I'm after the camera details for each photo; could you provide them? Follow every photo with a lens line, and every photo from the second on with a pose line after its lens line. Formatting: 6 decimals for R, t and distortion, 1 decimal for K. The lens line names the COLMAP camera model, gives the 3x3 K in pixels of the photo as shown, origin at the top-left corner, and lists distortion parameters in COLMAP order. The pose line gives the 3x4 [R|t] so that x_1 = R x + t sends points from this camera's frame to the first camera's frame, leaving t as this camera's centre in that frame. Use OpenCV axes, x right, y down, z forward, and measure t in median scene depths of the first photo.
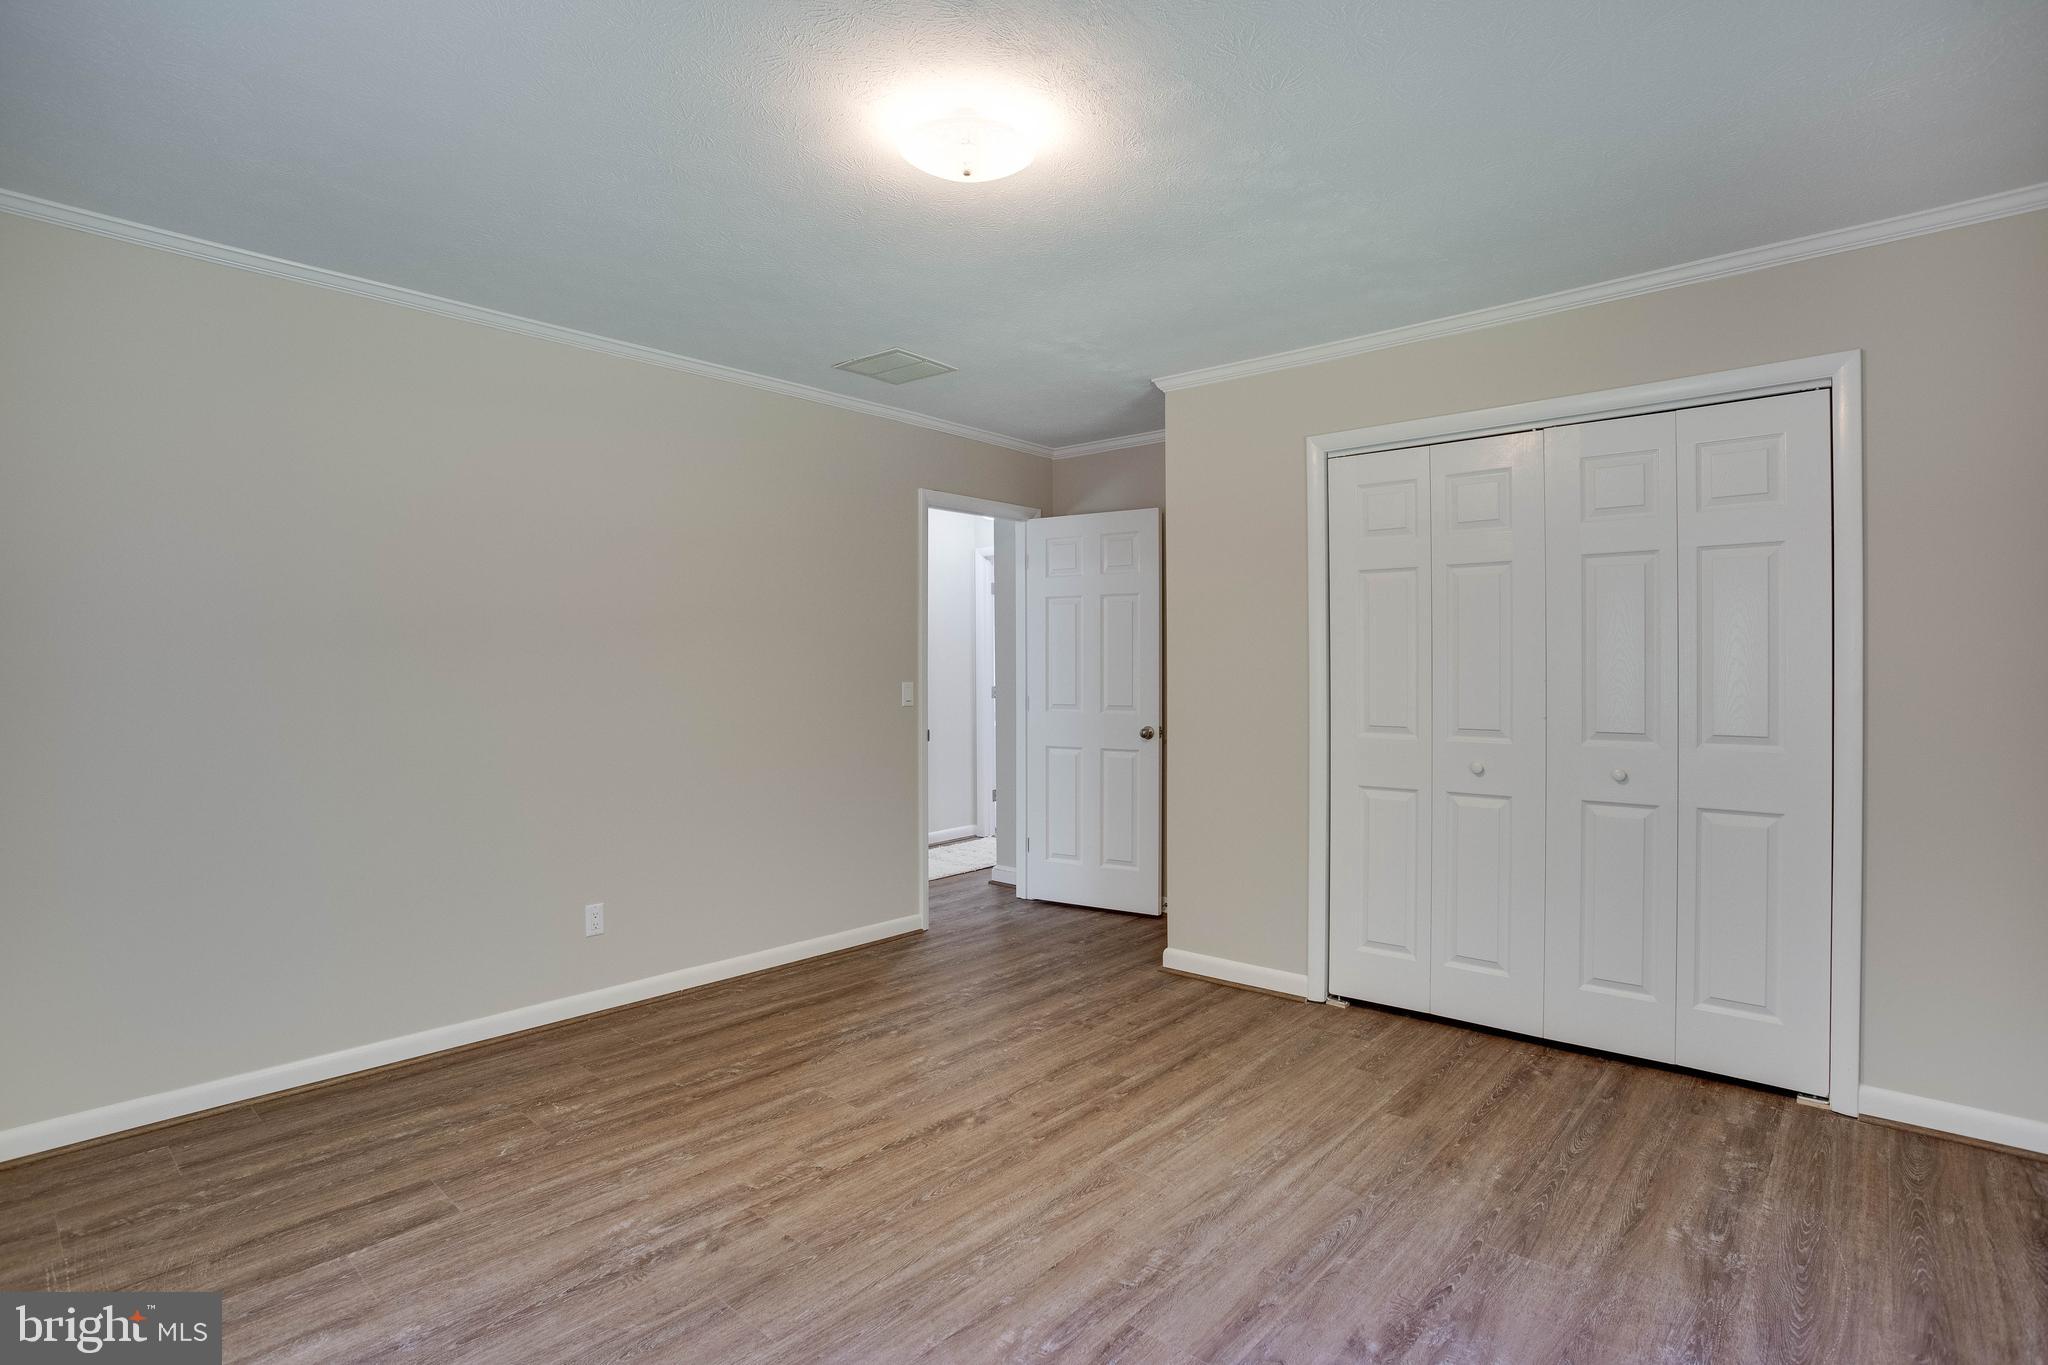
lens RADIAL K [[1033.4, 0, 1023.5], [0, 1033.4, 670.1], [0, 0, 1]] dist [-0.064527, 0.027150]
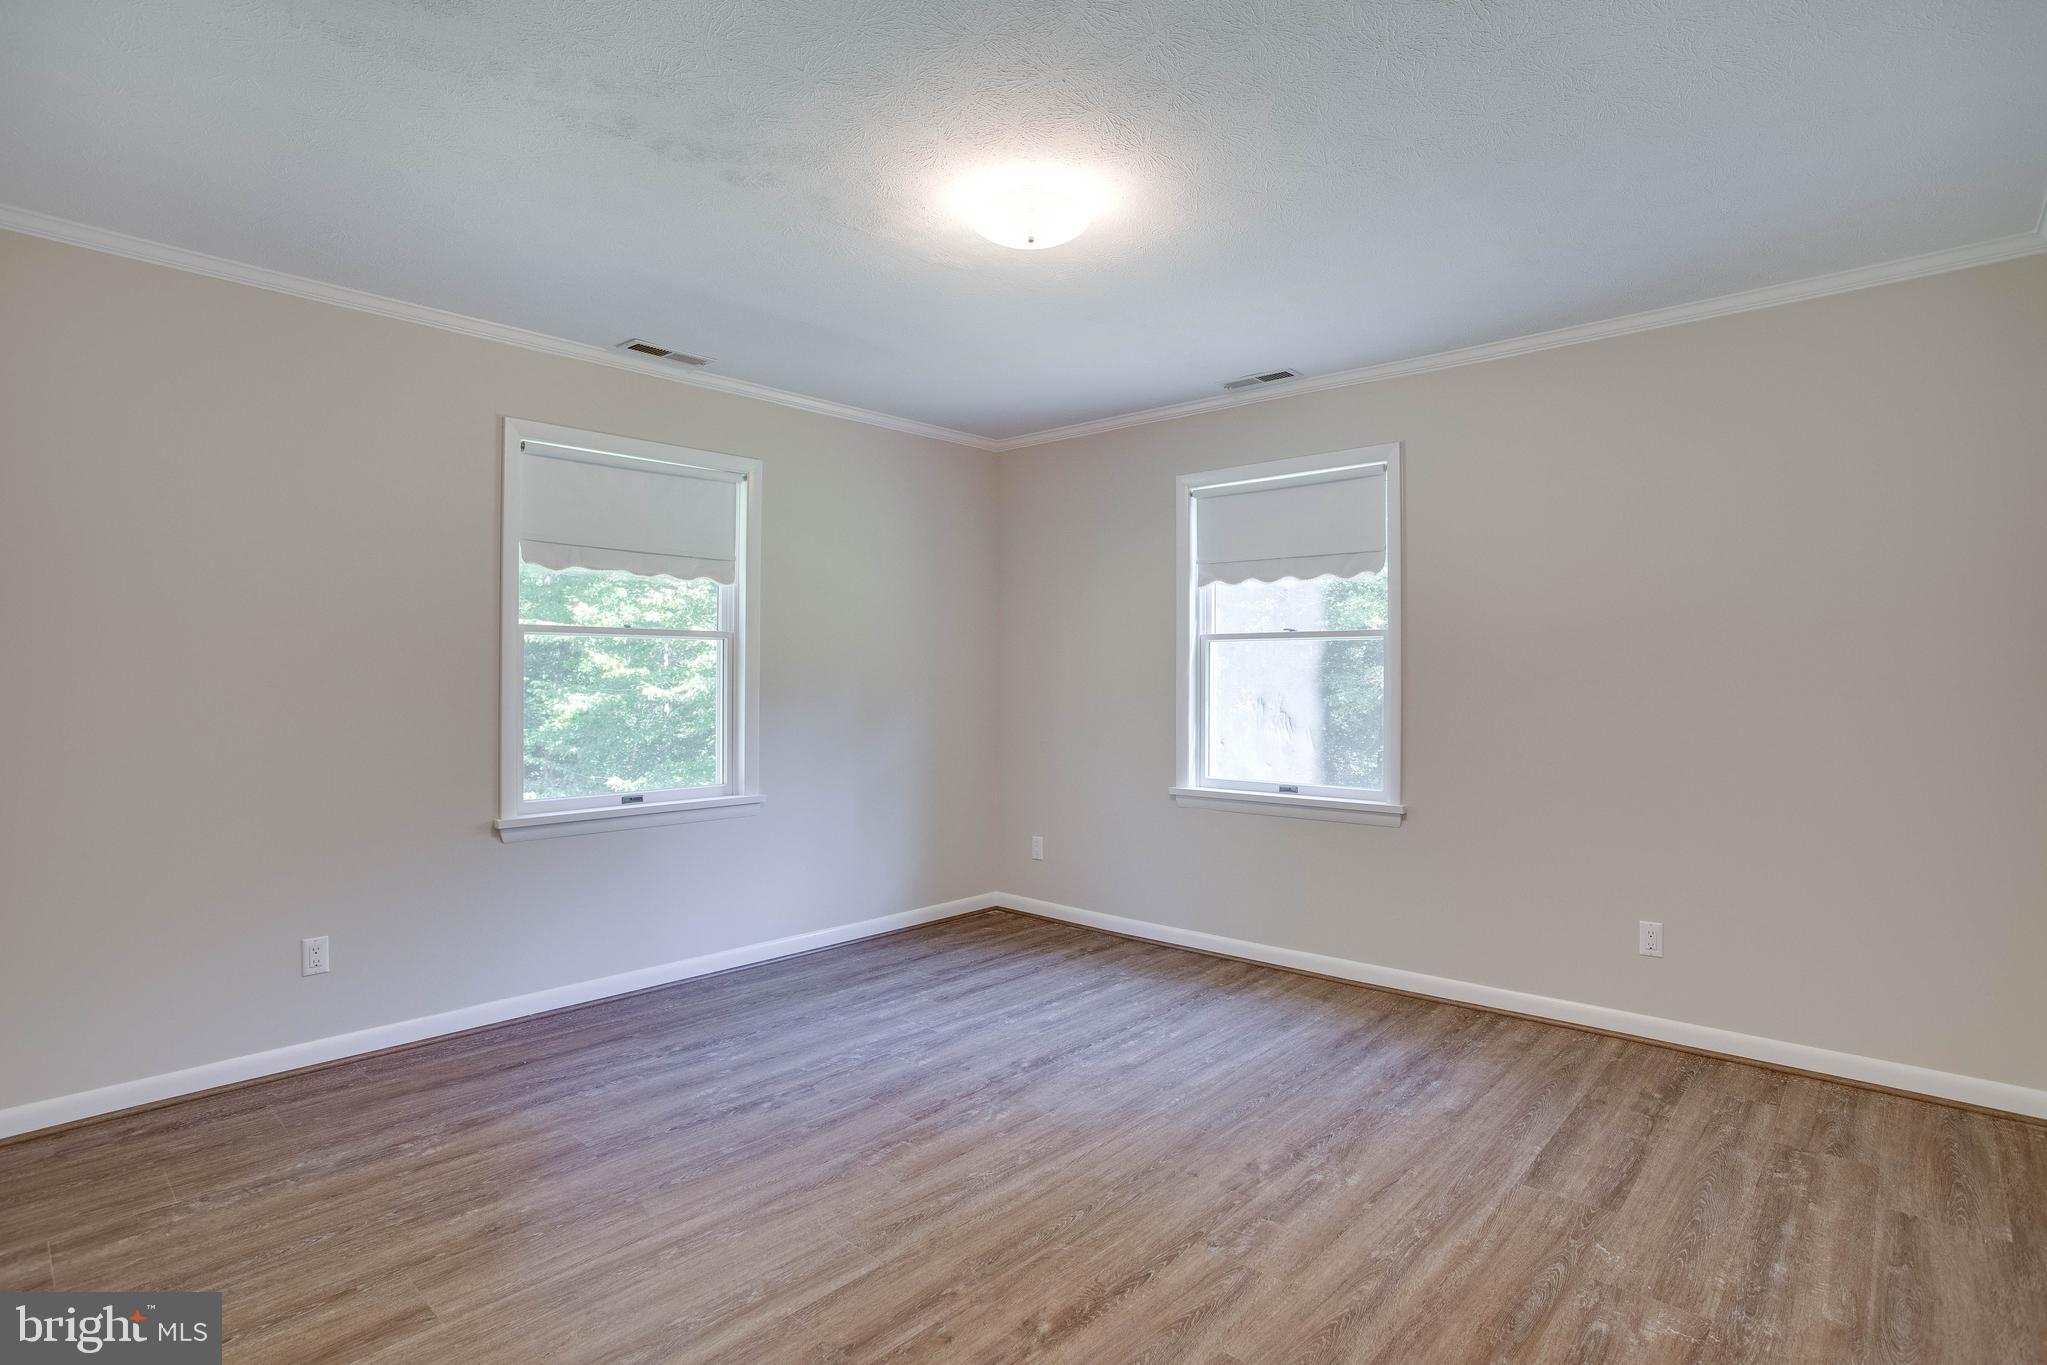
lens RADIAL K [[1032.9, 0, 1023.0], [0, 1032.9, 670.1], [0, 0, 1]] dist [-0.064527, 0.027150]
pose [[-0.999852, 0.003269, 0.016871, -0.059647], [0.003289, 0.999994, 0.001104, 0.000185], [-0.016867, 0.001159, -0.999857, 1.970606]]
